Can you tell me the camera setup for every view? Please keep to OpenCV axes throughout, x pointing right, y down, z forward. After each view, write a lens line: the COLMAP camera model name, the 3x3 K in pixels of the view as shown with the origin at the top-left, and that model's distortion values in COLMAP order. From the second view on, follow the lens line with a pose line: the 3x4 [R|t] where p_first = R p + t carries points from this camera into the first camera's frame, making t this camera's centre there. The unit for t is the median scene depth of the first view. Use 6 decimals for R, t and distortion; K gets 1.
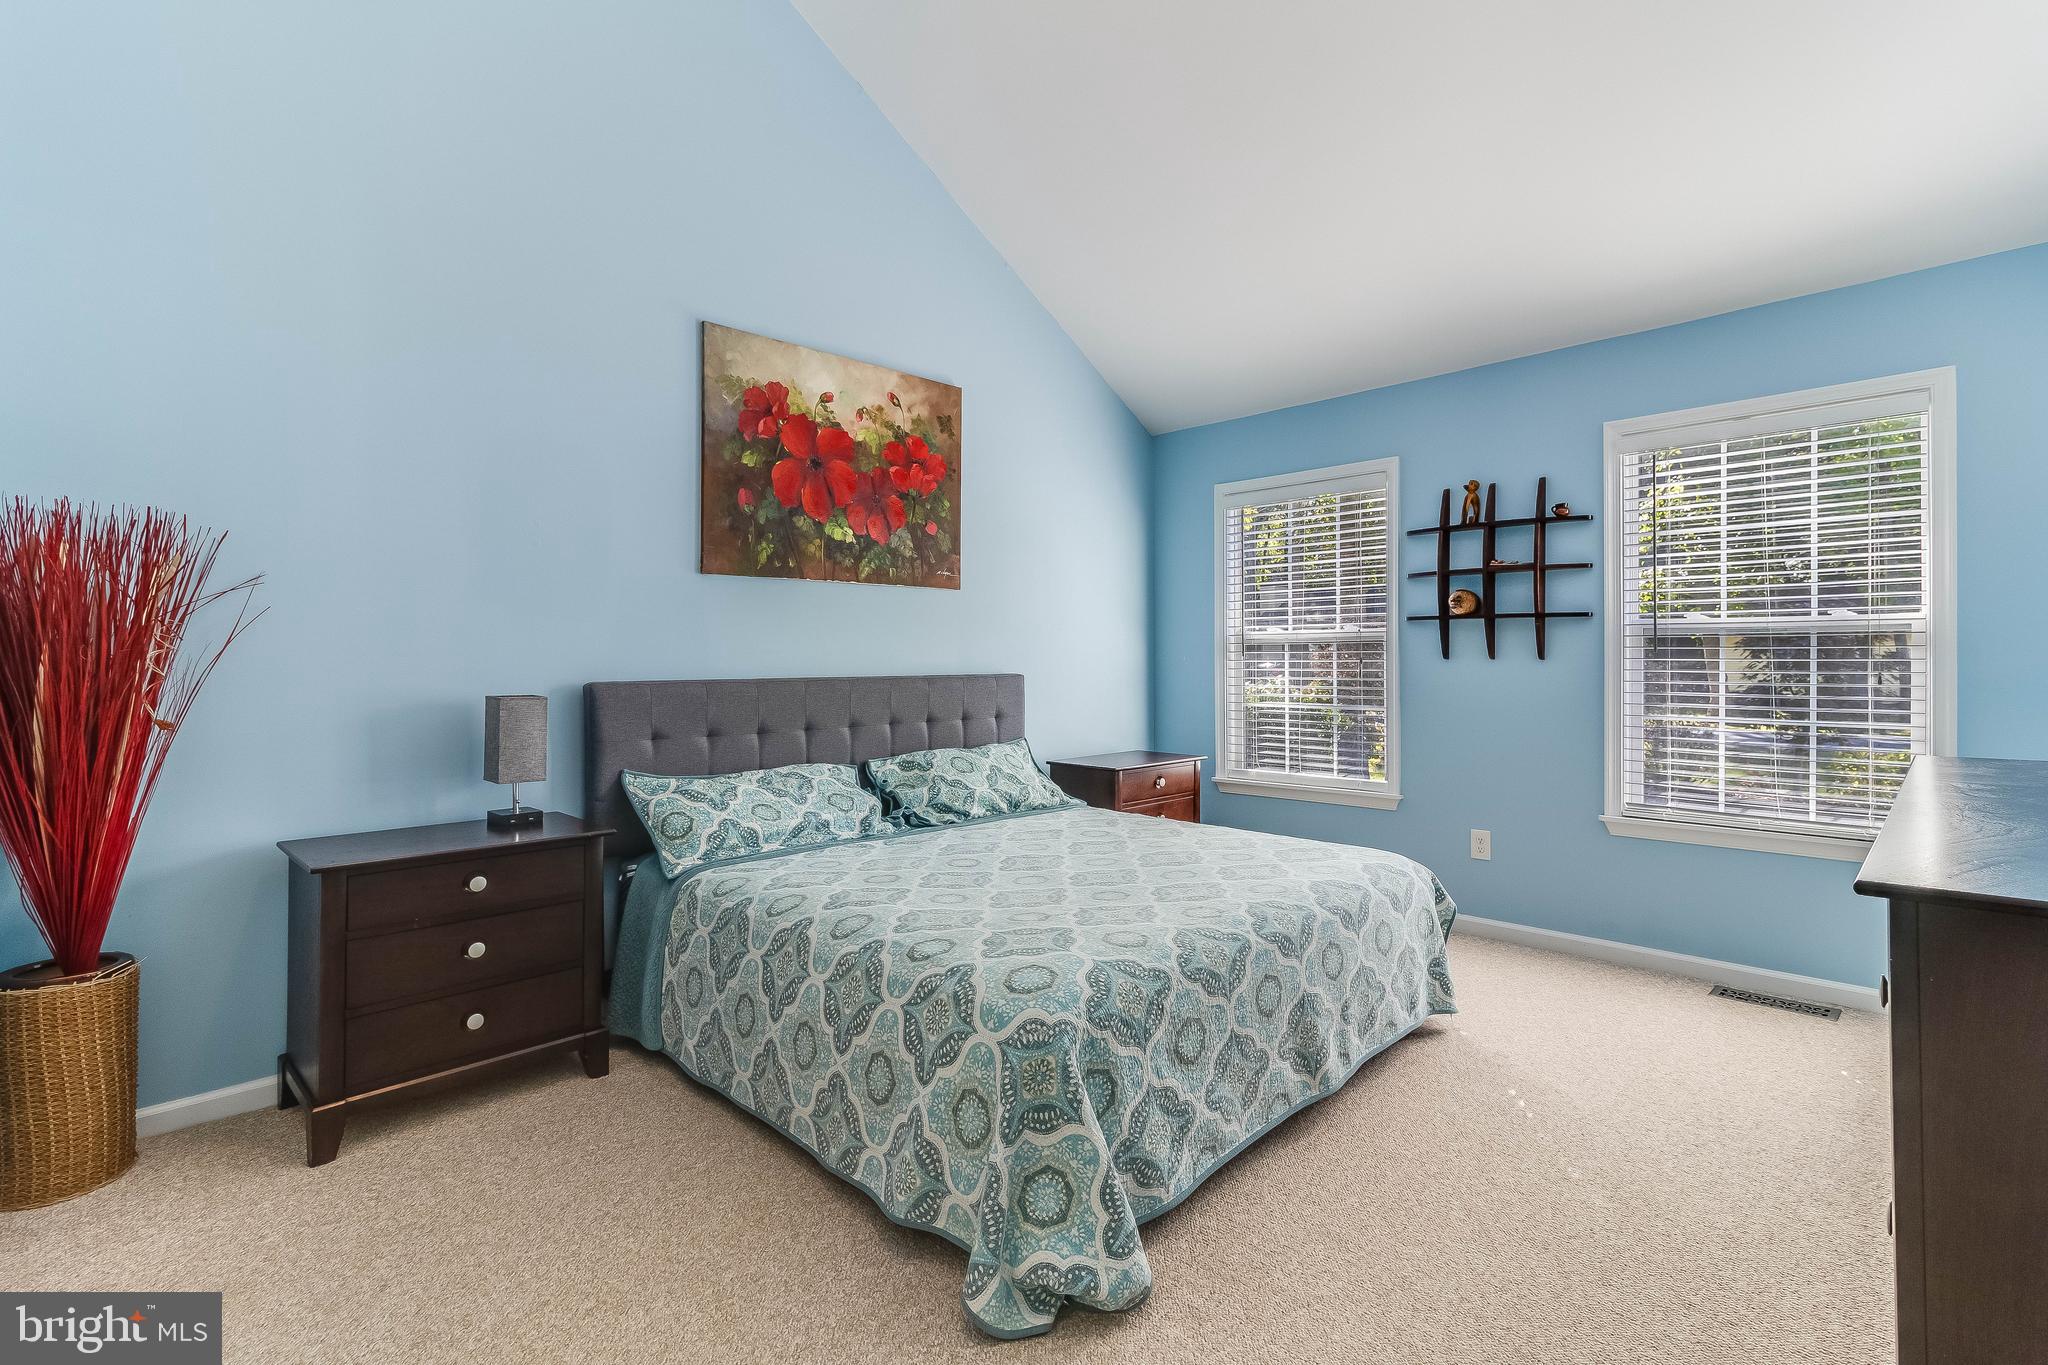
lens RADIAL K [[950.7, 0, 1026.9], [0, 950.7, 667.2], [0, 0, 1]] dist [0.002133, -0.000042]
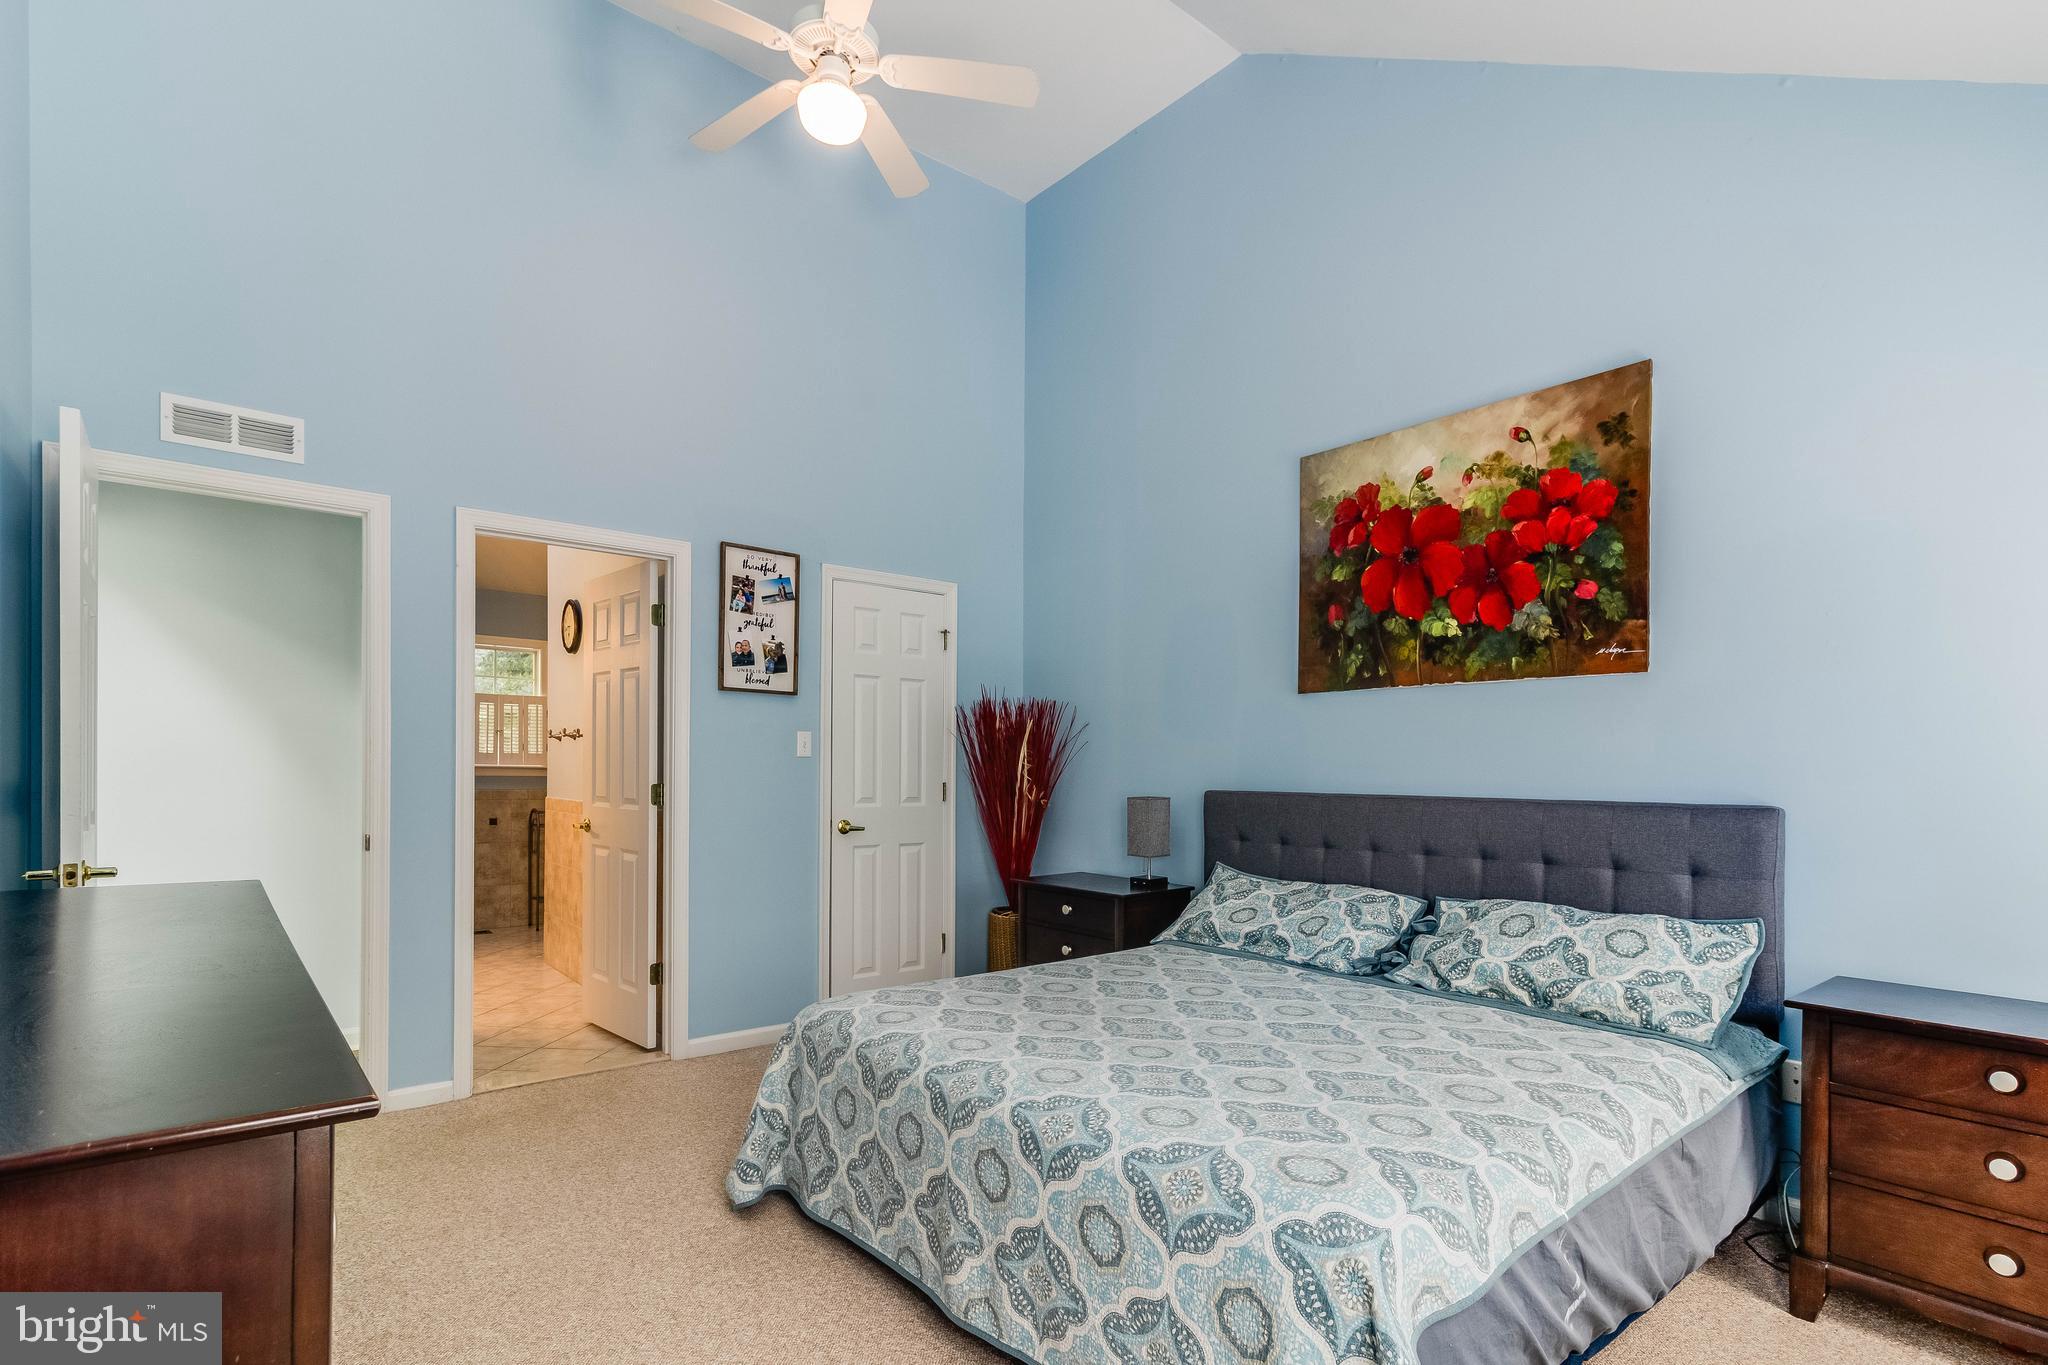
lens RADIAL K [[967.9, 0, 1028.4], [0, 967.9, 795.0], [0, 0, 1]] dist [0.002324, 0.000246]
pose [[-0.091353, 0.028300, -0.995416, 0.710605], [-0.019558, 0.999352, 0.030207, -0.010204], [0.995626, 0.022228, -0.090741, 0.723228]]
